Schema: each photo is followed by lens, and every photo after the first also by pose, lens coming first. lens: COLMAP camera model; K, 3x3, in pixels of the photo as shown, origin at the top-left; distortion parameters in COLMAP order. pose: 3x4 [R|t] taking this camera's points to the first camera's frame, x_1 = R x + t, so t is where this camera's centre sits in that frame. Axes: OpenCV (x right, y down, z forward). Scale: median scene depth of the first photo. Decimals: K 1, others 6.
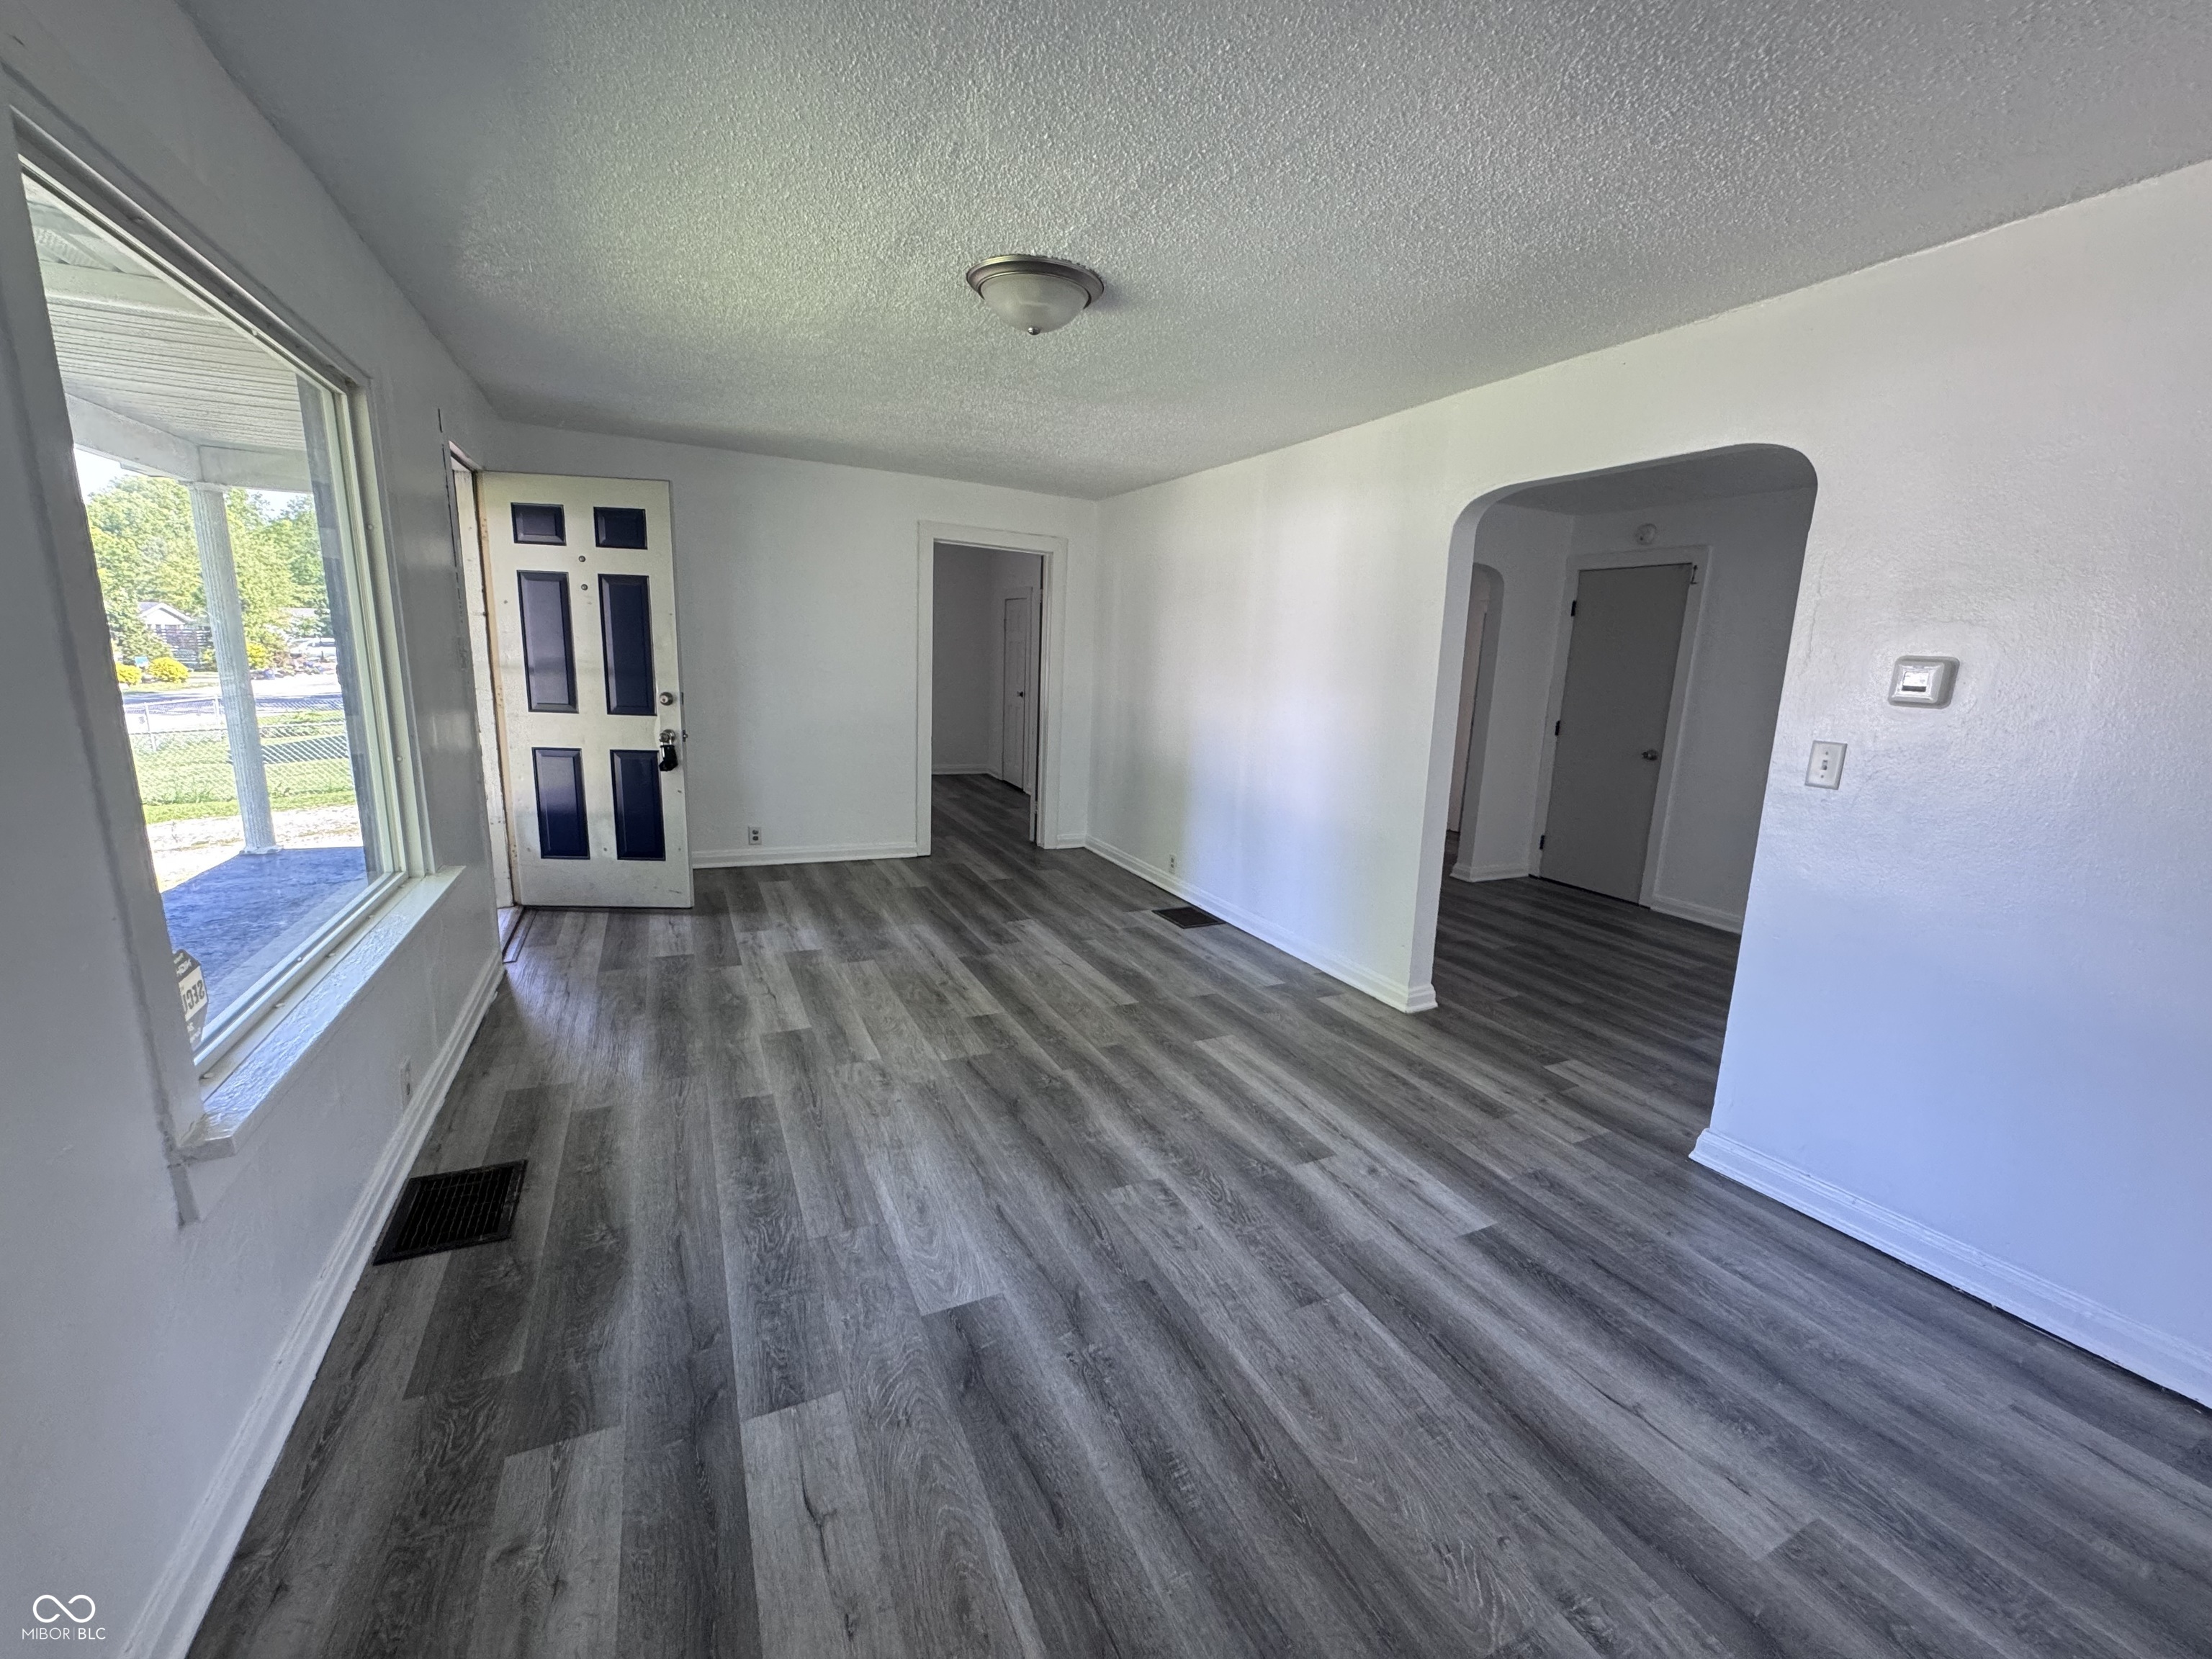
lens RADIAL K [[887.0, 0, 1111.4], [0, 887.0, 827.0], [0, 0, 1]] dist [-0.002738, -0.000636]
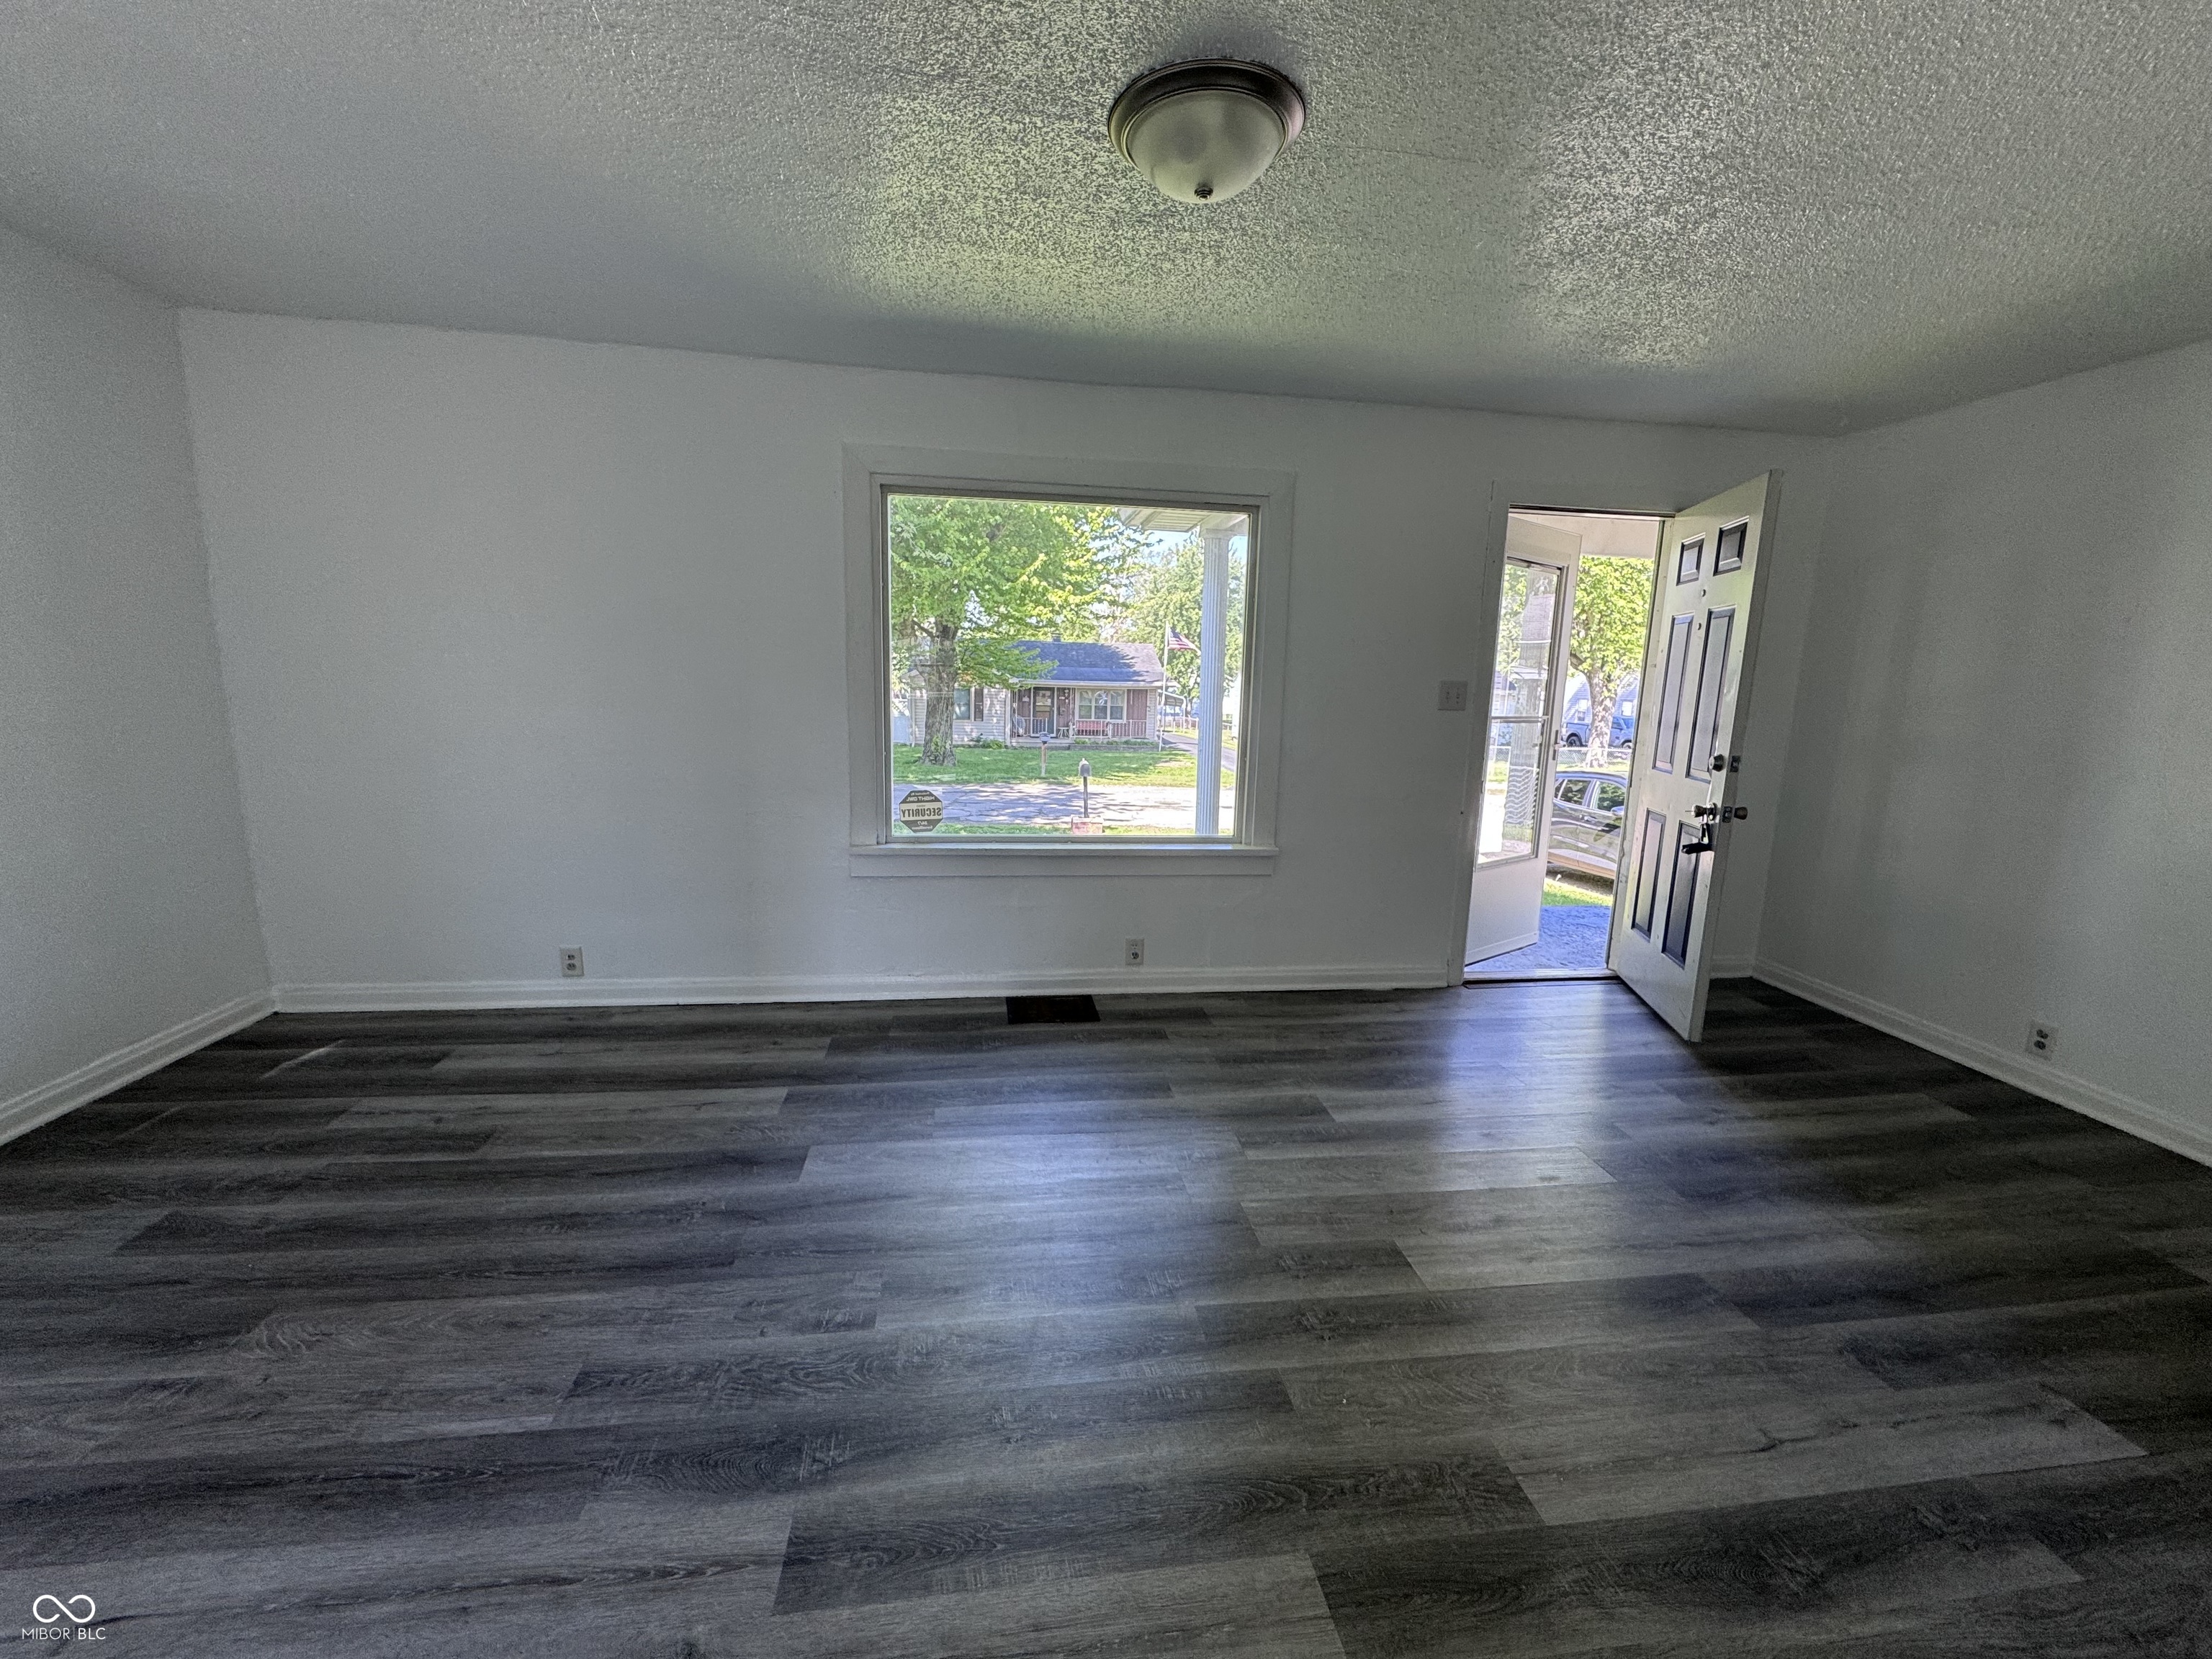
lens RADIAL K [[887.0, 0, 1107.9], [0, 887.0, 829.7], [0, 0, 1]] dist [-0.002738, -0.000636]
pose [[-0.314349, 0.112429, -0.942626, 0.647499], [-0.226456, 0.955415, 0.189473, -0.196893], [0.921901, 0.273024, -0.274874, 1.255564]]
